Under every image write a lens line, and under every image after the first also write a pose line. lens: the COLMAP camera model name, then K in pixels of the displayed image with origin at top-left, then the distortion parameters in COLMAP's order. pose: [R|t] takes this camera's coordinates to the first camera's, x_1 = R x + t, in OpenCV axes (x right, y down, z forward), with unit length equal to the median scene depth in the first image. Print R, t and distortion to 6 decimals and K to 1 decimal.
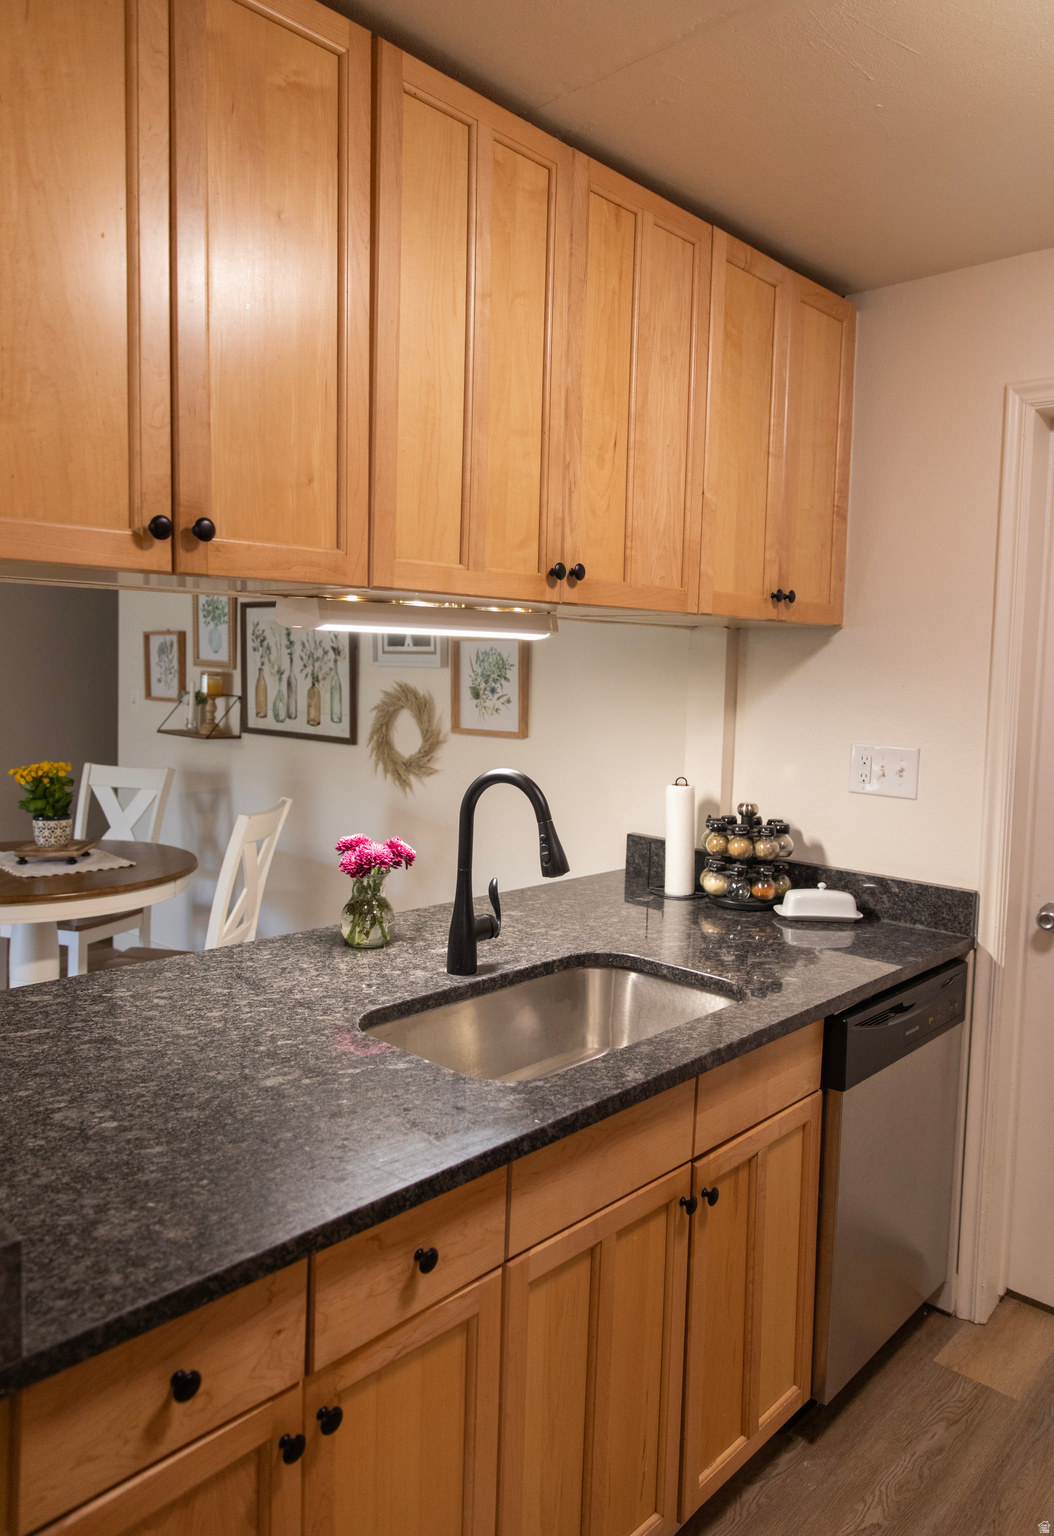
lens RADIAL K [[1036.8, 0, 528.9], [0, 1036.8, 747.3], [0, 0, 1]] dist [0.007220, -0.000045]
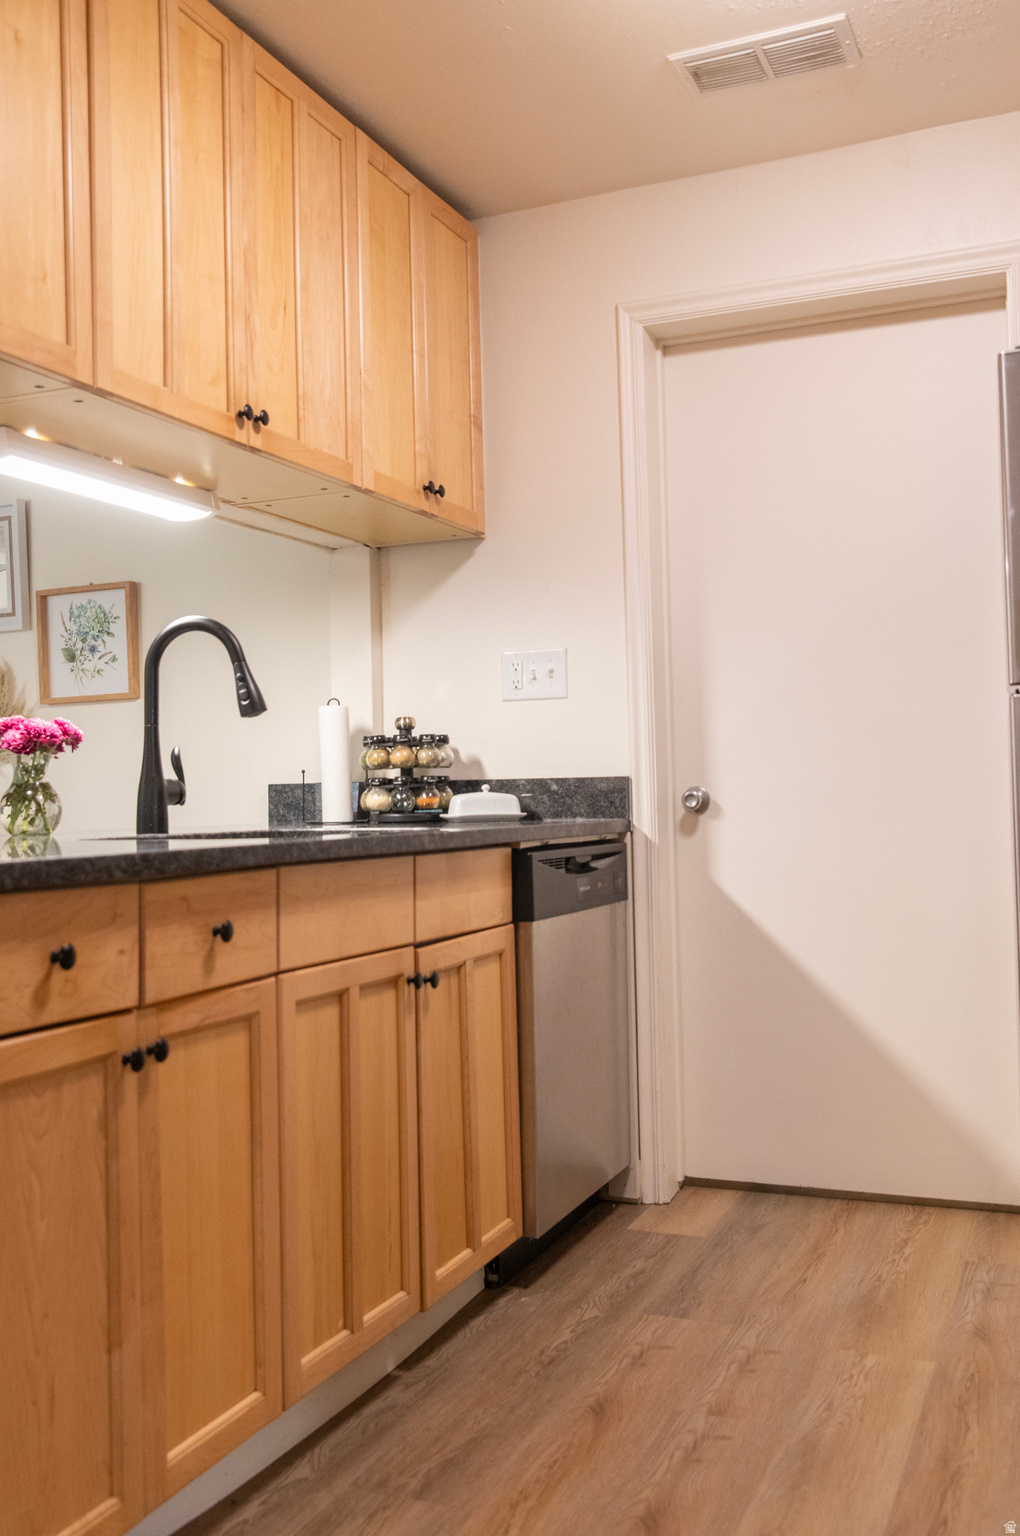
lens RADIAL K [[1398.1, 0, 476.8], [0, 1398.1, 768.9], [0, 0, 1]] dist [-0.001177, 0.013019]
pose [[0.944087, -0.036789, 0.327639, -0.167402], [0.069789, 0.993535, -0.089537, 0.241836], [-0.322227, 0.107396, 0.940551, -0.263384]]
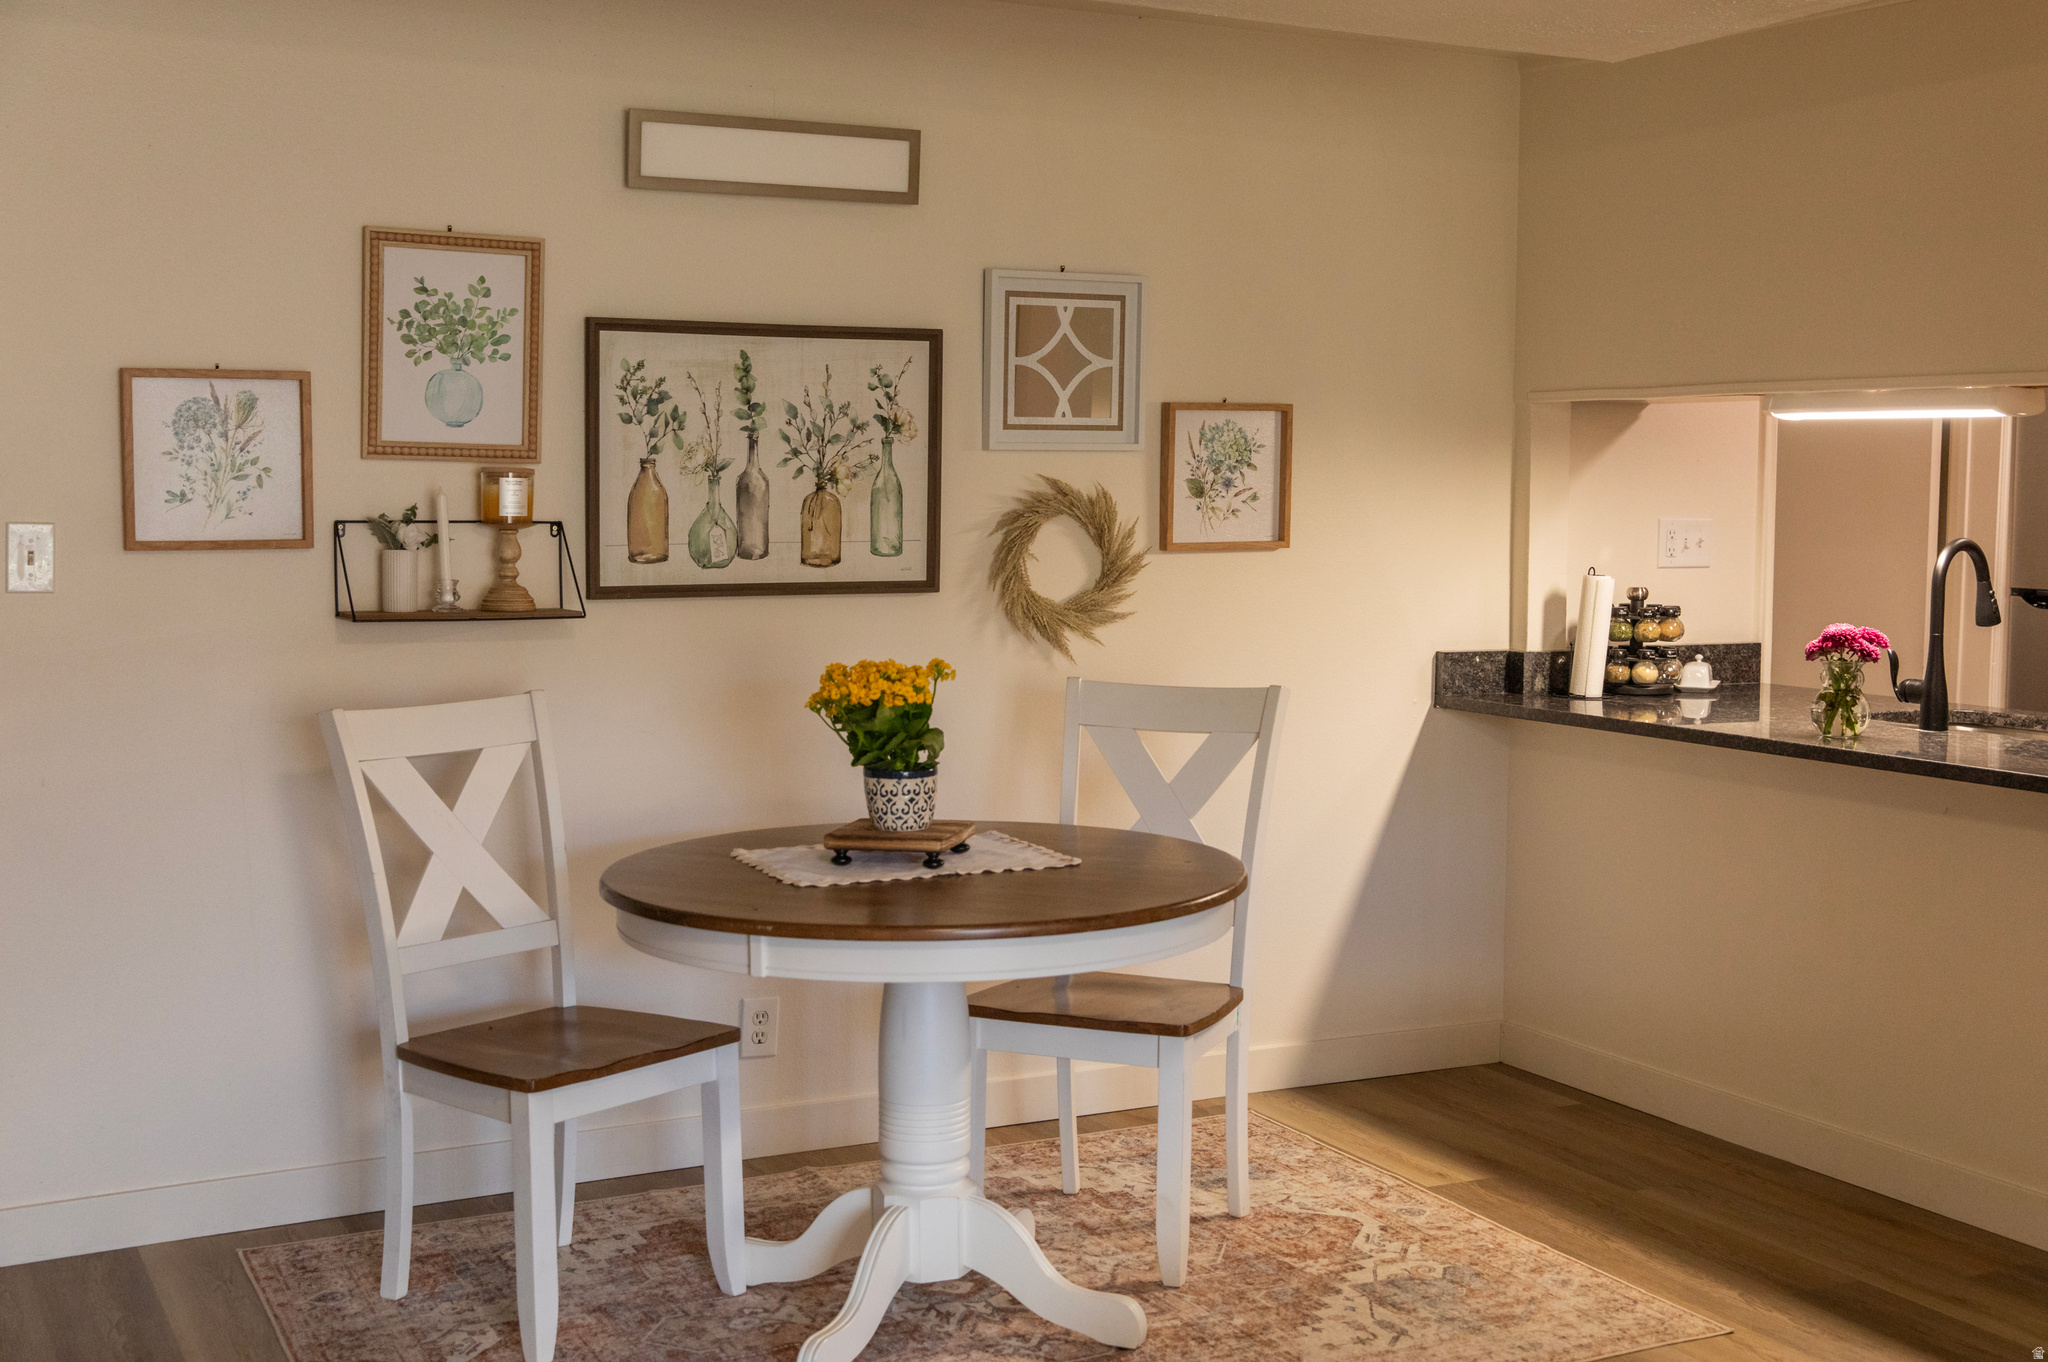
lens RADIAL K [[2393.9, 0, 1024.0], [0, 2393.9, 681.0], [0, 0, 1]] dist [0.030035, 0.016199]
pose [[0.340843, -0.107295, 0.933977, -2.227866], [0.076540, 0.993335, 0.086182, -0.101779], [-0.936999, 0.042112, 0.346784, 0.829208]]
